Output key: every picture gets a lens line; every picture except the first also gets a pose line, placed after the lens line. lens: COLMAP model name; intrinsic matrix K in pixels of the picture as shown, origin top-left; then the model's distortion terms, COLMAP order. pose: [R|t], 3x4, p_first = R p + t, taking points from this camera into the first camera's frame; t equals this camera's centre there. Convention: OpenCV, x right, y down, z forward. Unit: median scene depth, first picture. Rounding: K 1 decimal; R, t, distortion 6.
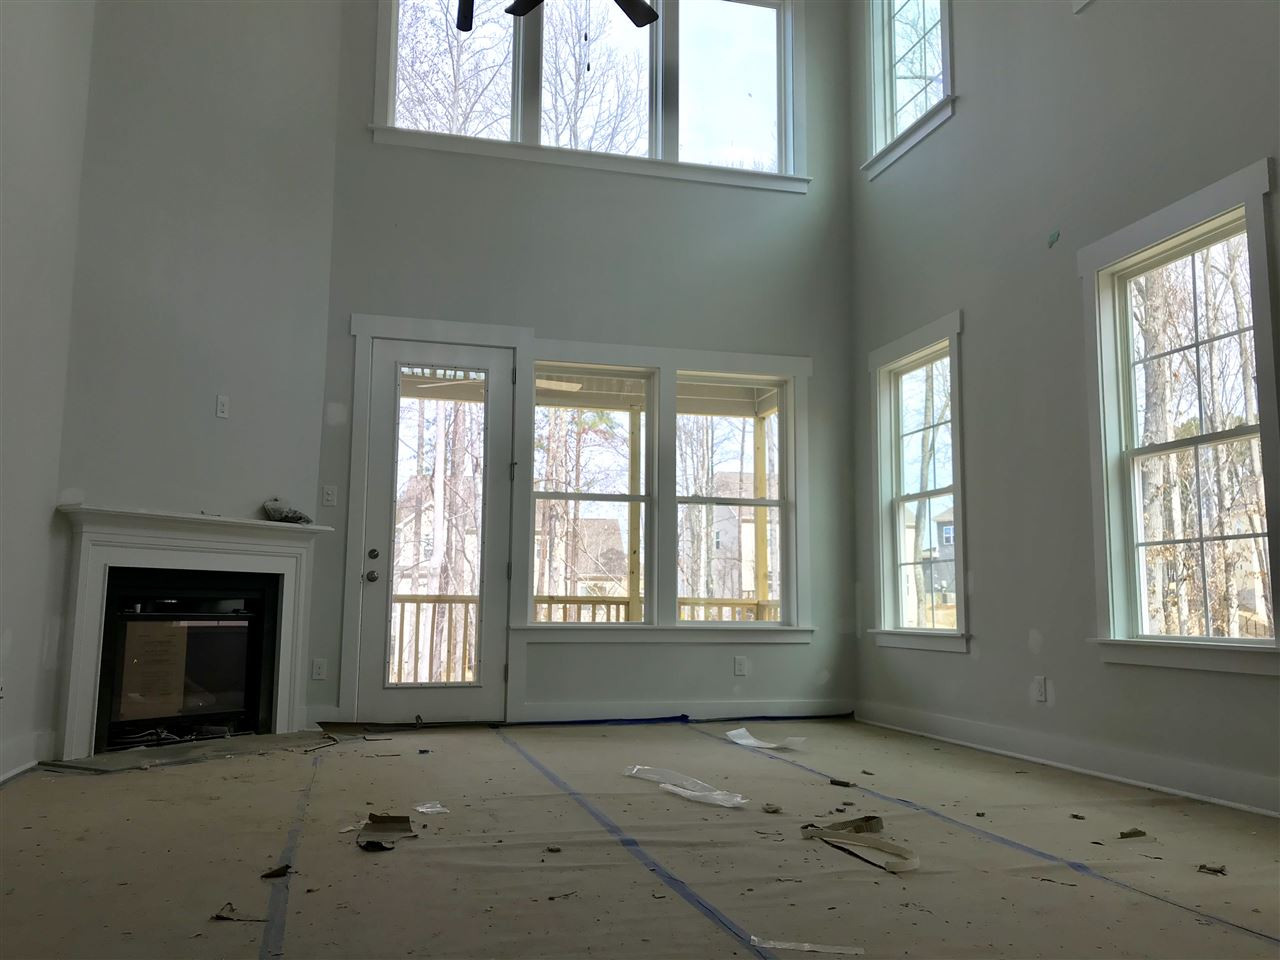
lens RADIAL K [[1081.9, 0, 640.0], [0, 1081.9, 480.0], [0, 0, 1]] dist [0.112340, 0.001159]
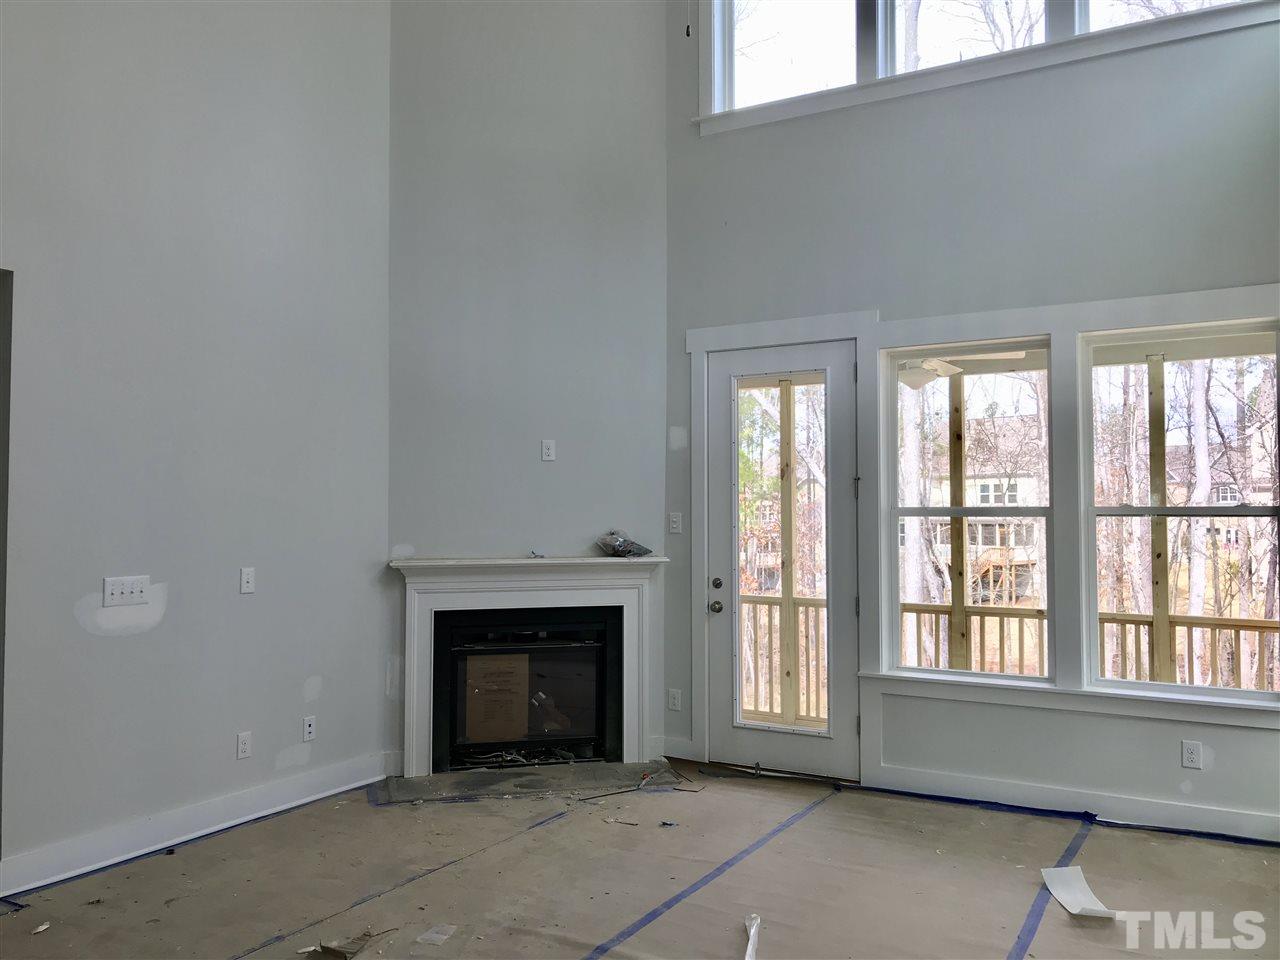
lens RADIAL K [[1054.9, 0, 640.0], [0, 1054.9, 480.0], [0, 0, 1]] dist [0.080519, -0.001677]
pose [[0.703999, -0.040550, -0.709043, 0.372132], [0.095103, 0.994760, 0.037536, -0.063866], [0.703805, -0.093857, 0.704166, 0.324935]]
